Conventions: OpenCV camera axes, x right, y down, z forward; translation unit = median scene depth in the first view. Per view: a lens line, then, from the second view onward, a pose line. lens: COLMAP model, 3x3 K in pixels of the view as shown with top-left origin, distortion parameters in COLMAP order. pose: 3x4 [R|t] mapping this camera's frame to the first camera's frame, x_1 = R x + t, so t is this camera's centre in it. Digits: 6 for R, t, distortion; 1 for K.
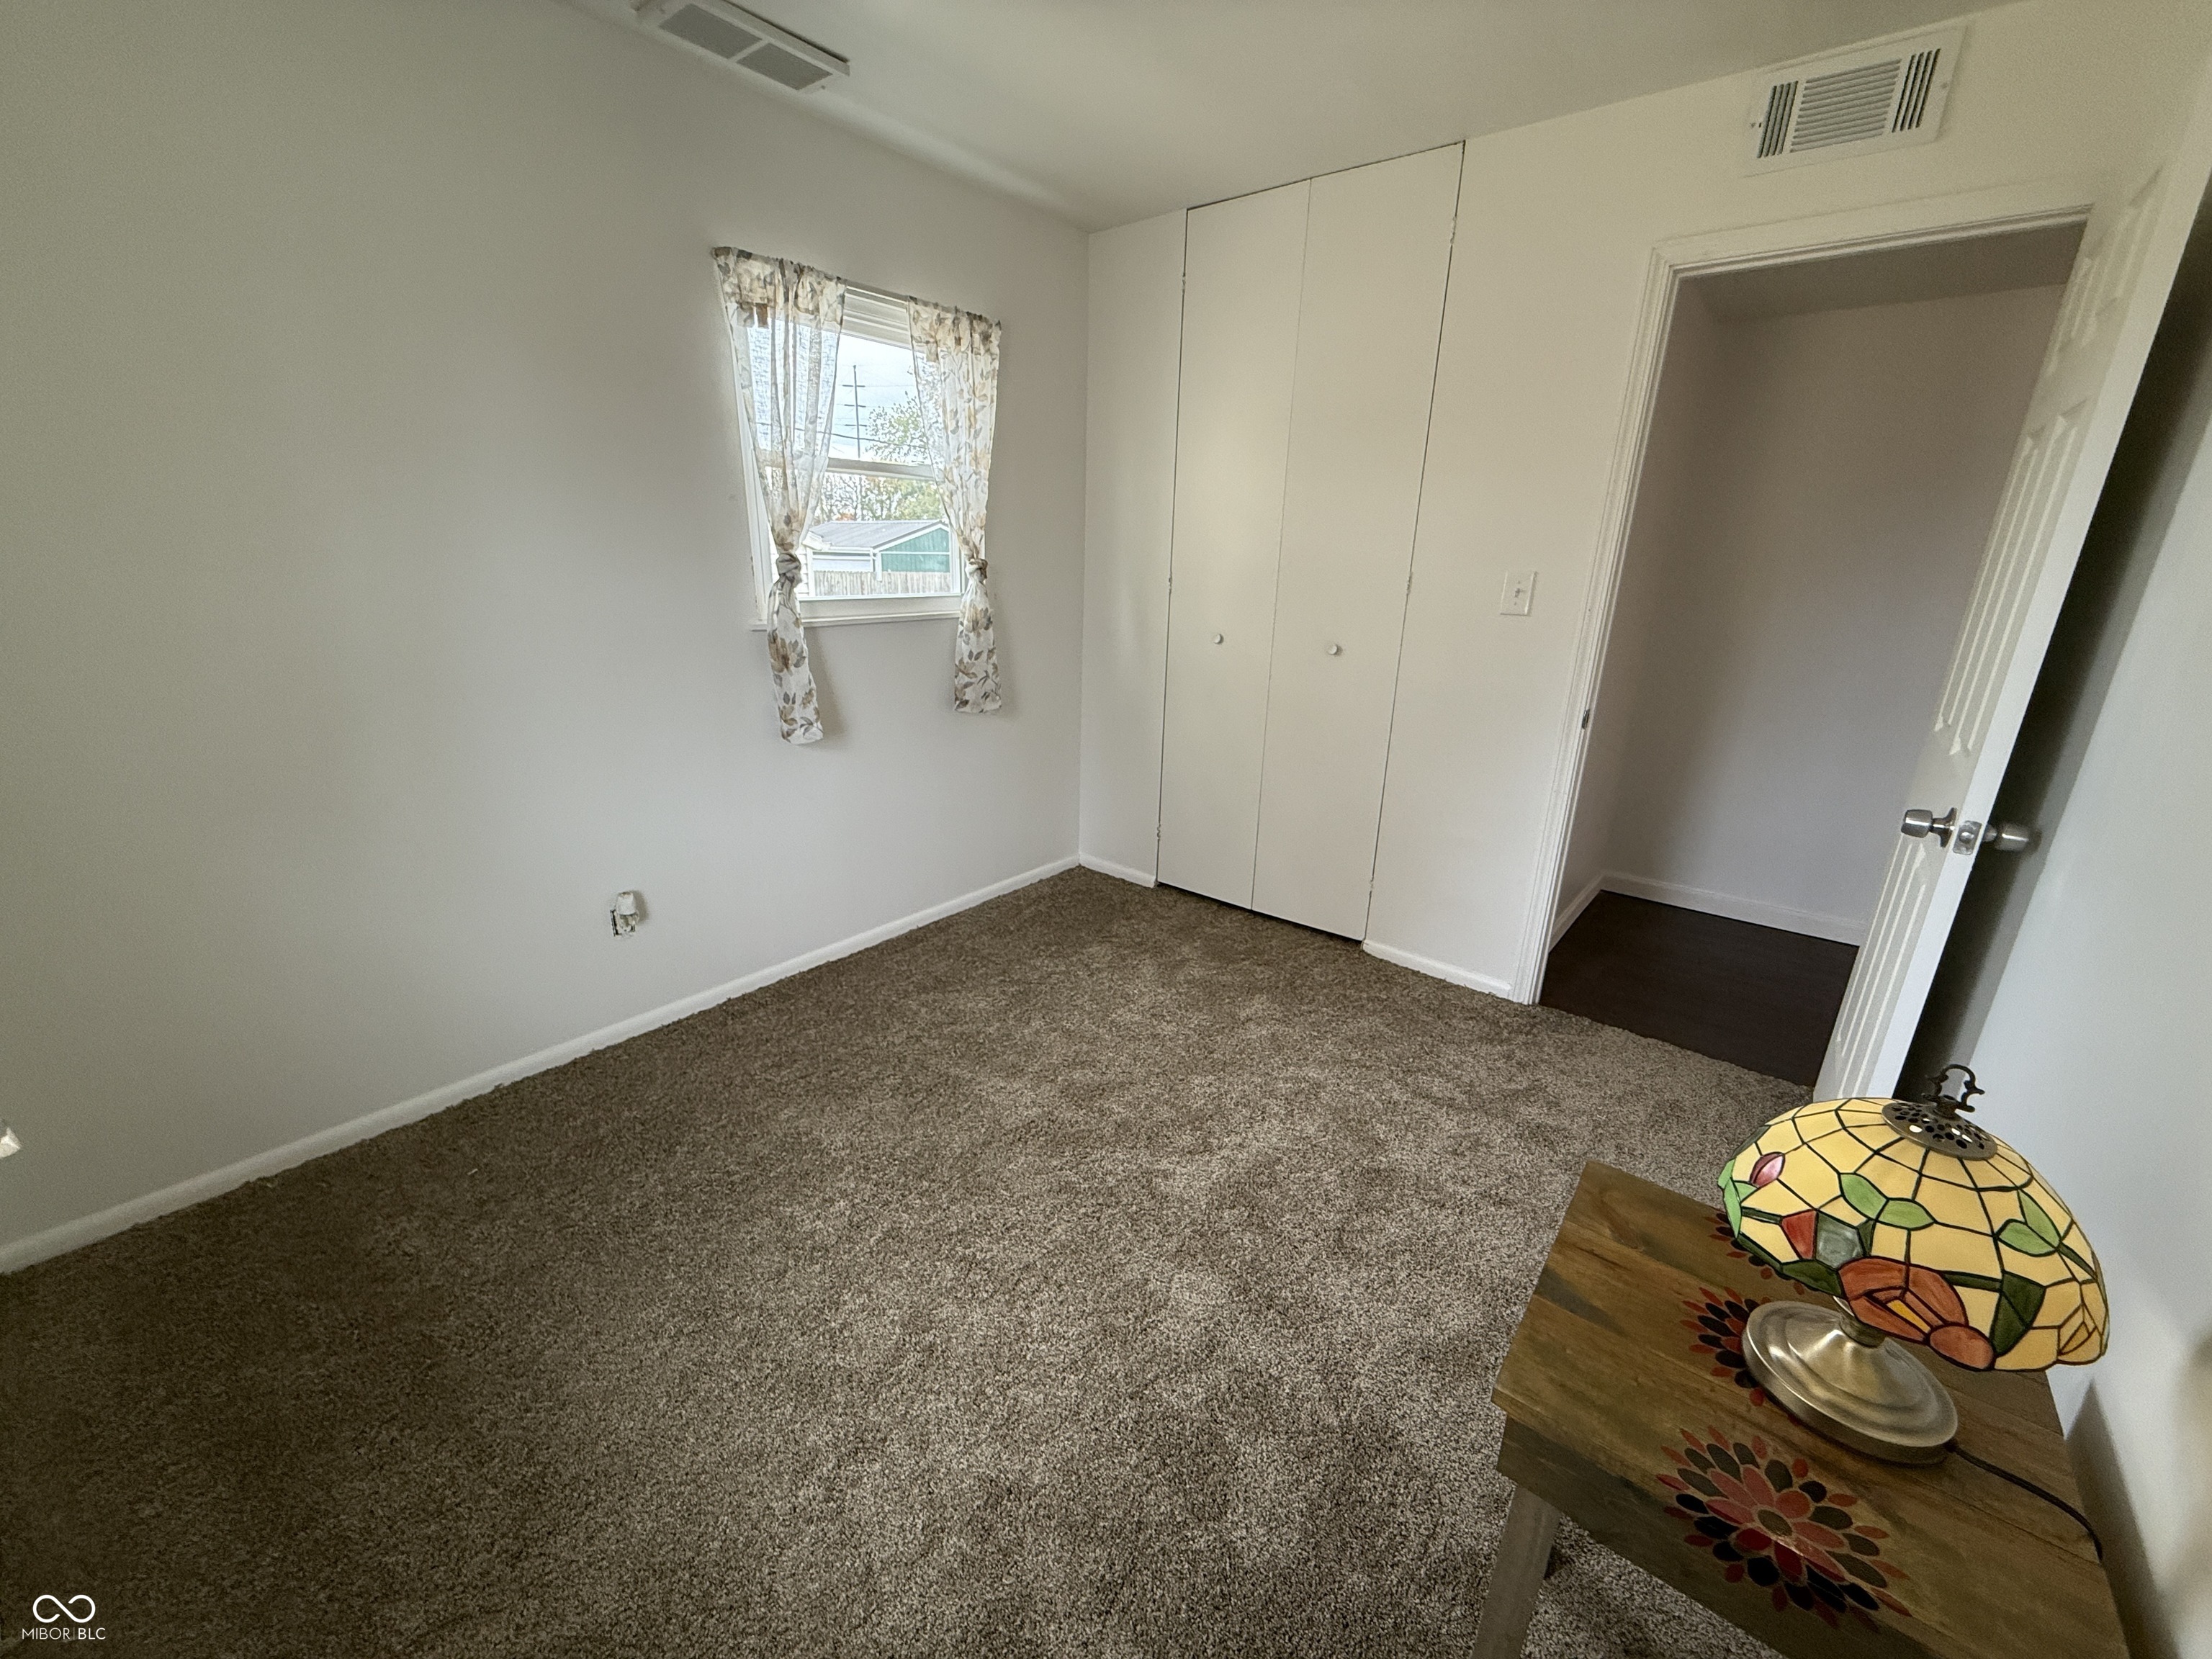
lens RADIAL K [[878.0, 0, 1099.9], [0, 878.0, 834.7], [0, 0, 1]] dist [-0.000170, 0.000423]
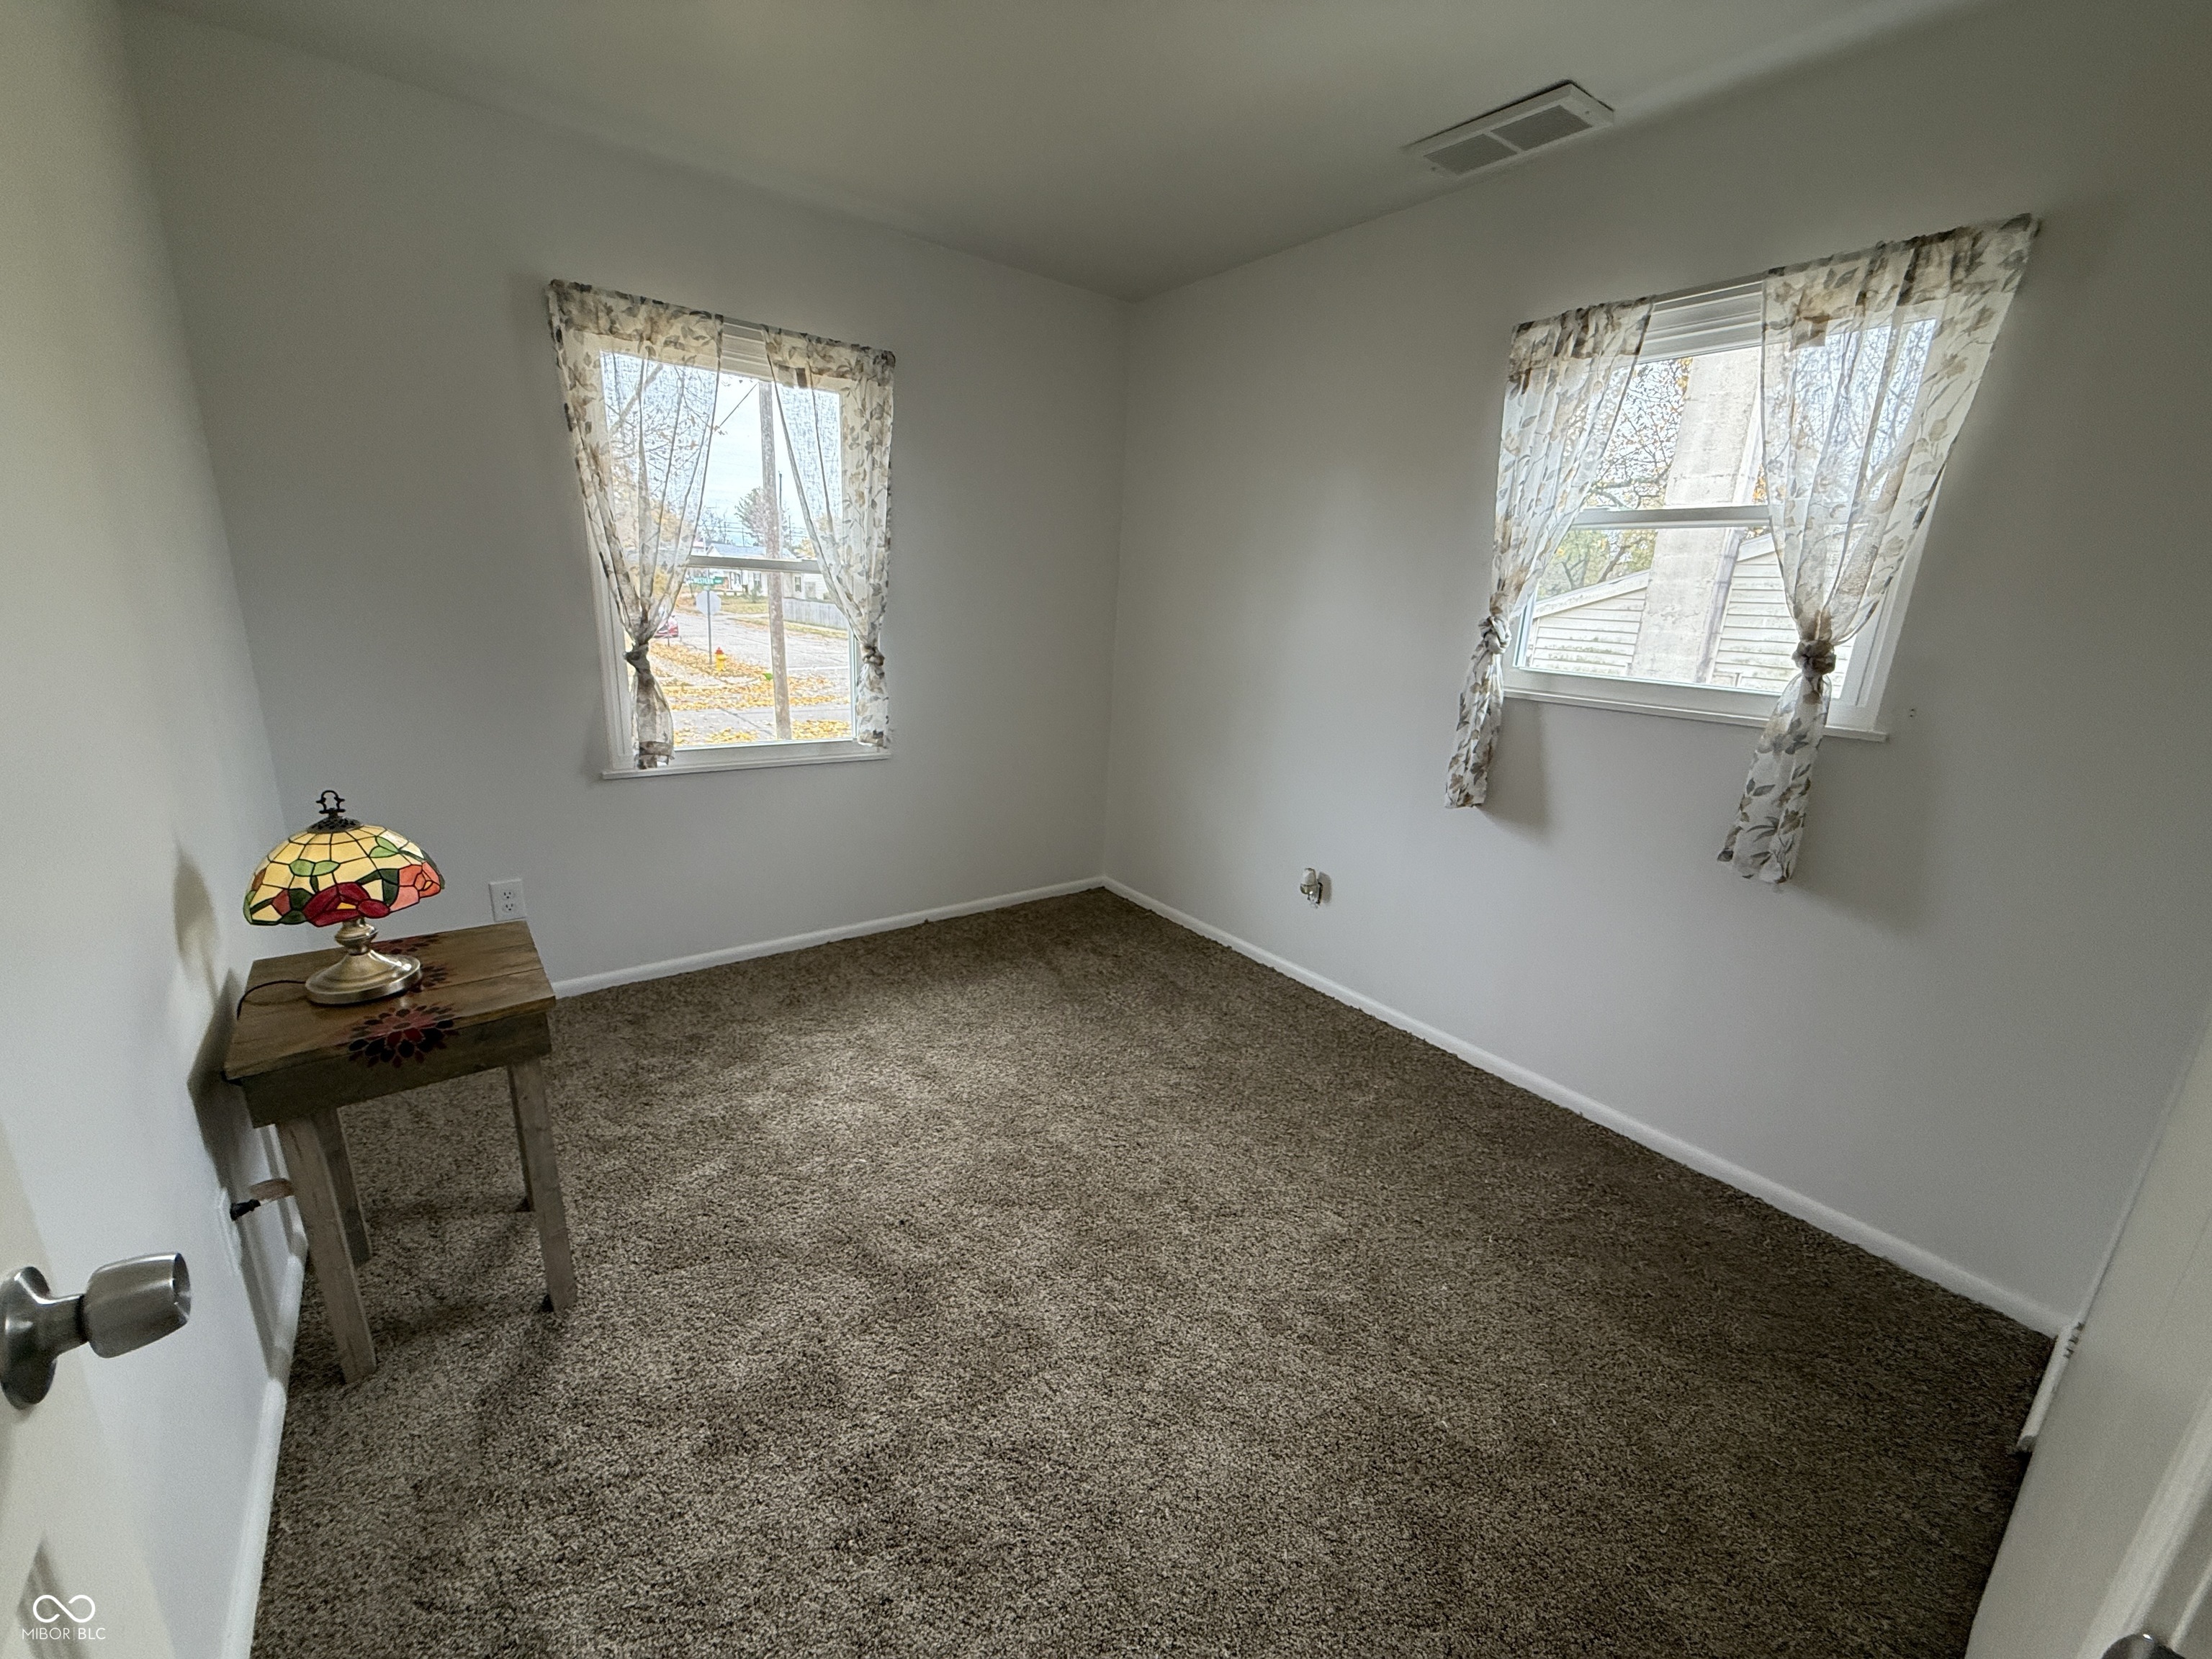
lens RADIAL K [[905.2, 0, 1114.0], [0, 905.2, 835.8], [0, 0, 1]] dist [0.000646, 0.000174]
pose [[-0.235813, 0.230226, -0.944134, 0.677221], [-0.341750, 0.889829, 0.302341, -0.245534], [0.909725, 0.393954, -0.131153, 0.778406]]
